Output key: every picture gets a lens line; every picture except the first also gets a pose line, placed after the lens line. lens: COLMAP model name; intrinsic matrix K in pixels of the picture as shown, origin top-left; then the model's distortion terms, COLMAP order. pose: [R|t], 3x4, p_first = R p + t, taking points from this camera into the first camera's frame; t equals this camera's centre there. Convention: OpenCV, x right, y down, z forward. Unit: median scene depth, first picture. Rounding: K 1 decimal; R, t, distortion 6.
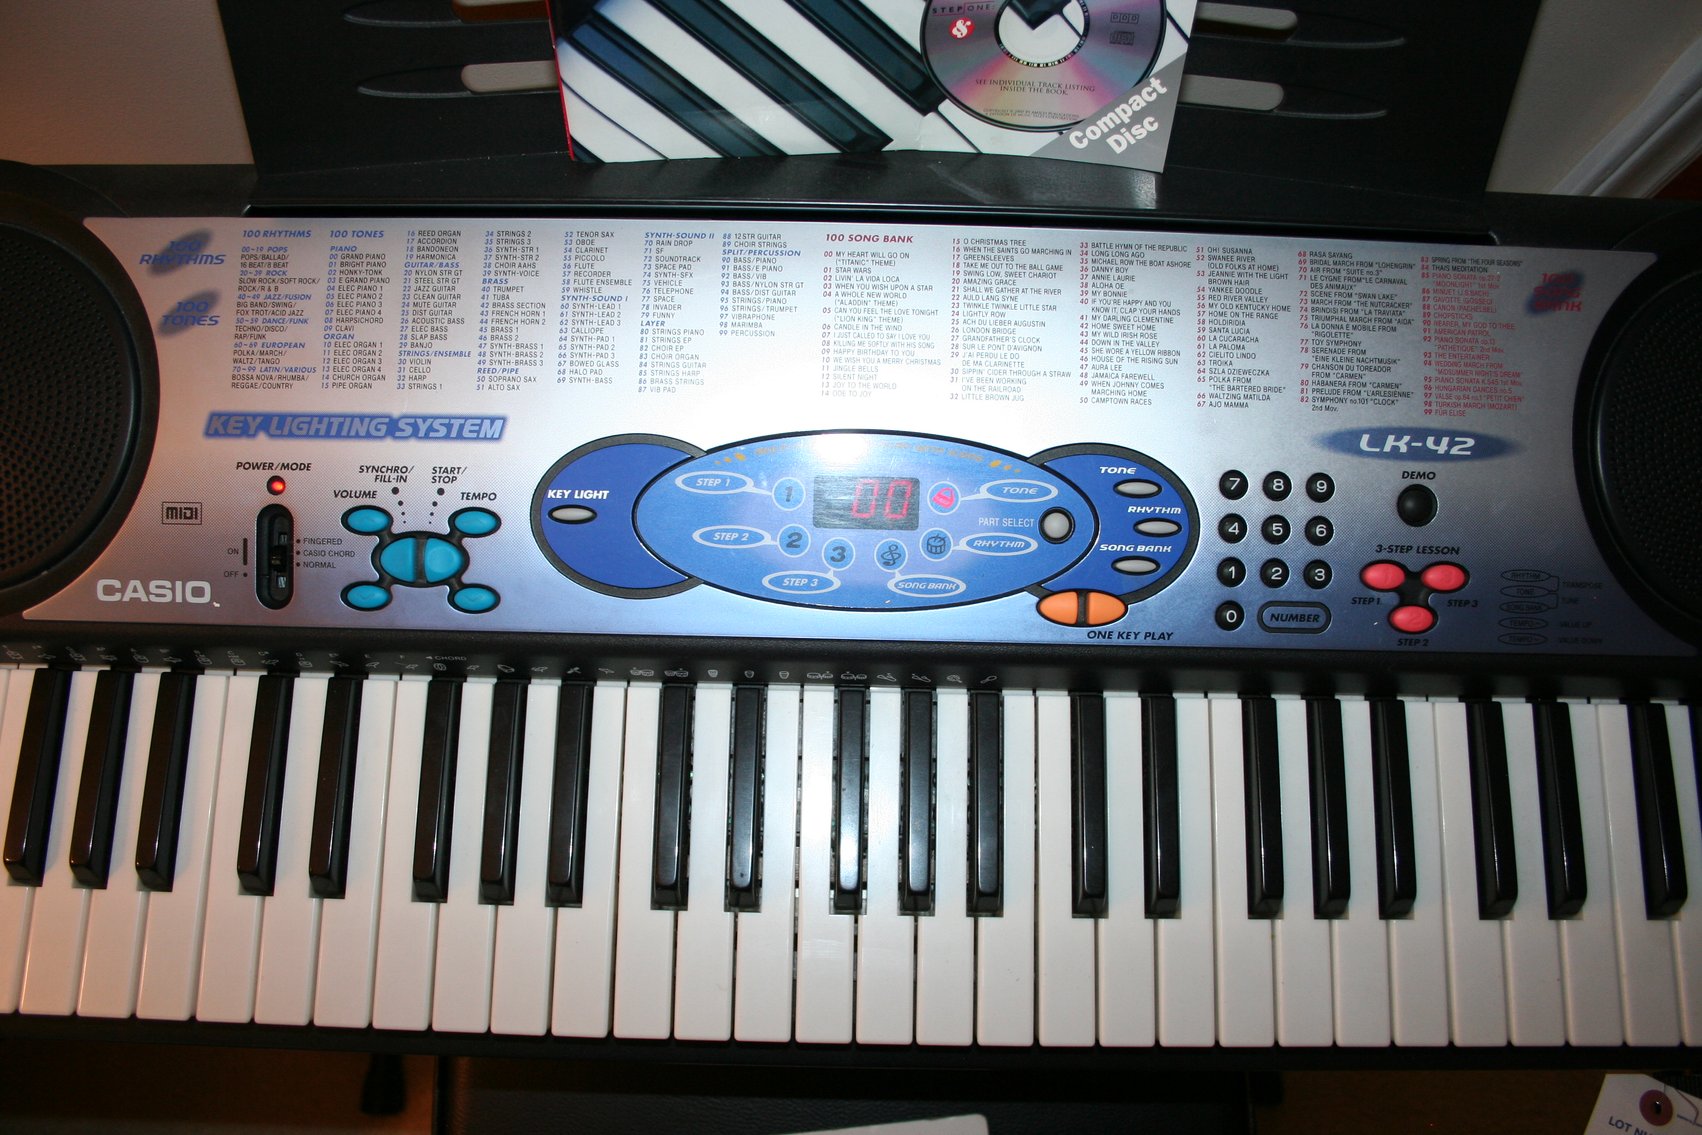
lens RADIAL K [[1429.4, 0, 847.1], [0, 1429.4, 565.5], [0, 0, 1]] dist [-0.152030, 0.123501]
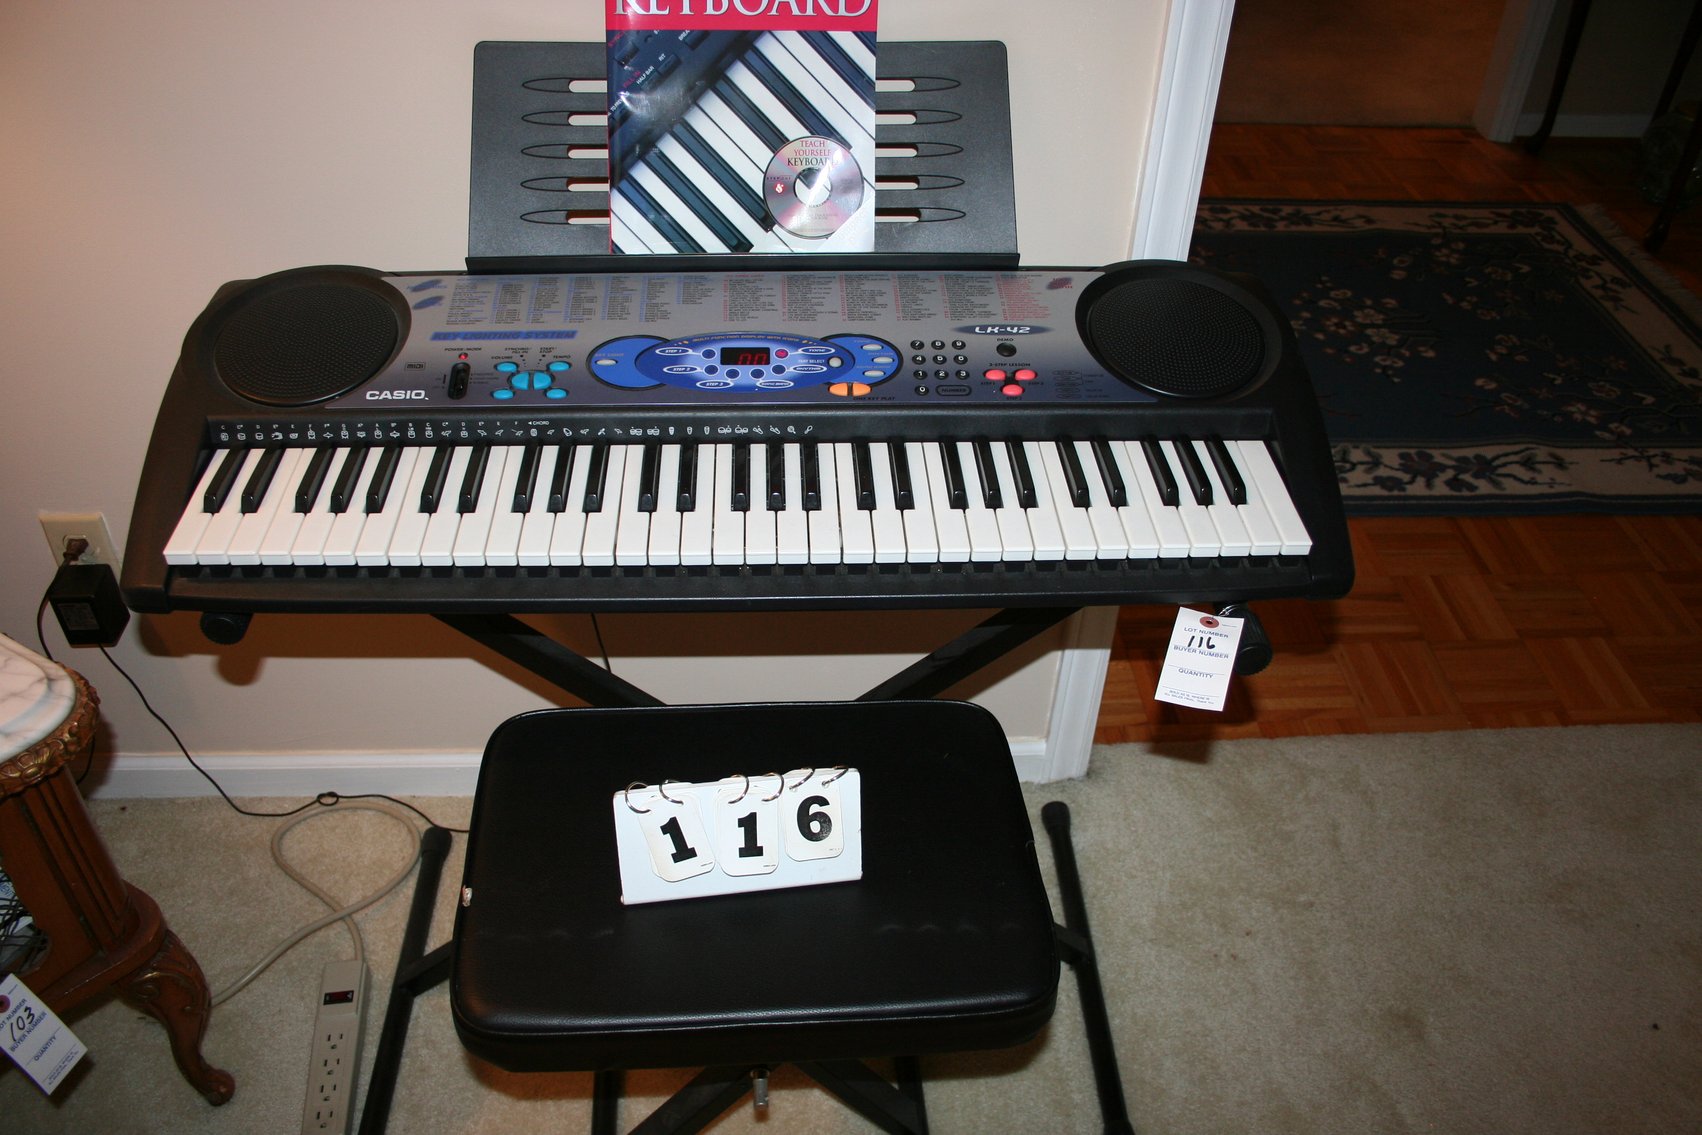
lens RADIAL K [[1429.4, 0, 853.1], [0, 1429.4, 568.3], [0, 0, 1]] dist [-0.152030, 0.123501]
pose [[0.996998, -0.034218, 0.069460, 0.015588], [0.069468, 0.791503, -0.607204, 1.509497], [-0.034200, 0.610207, 0.791504, -0.494083]]
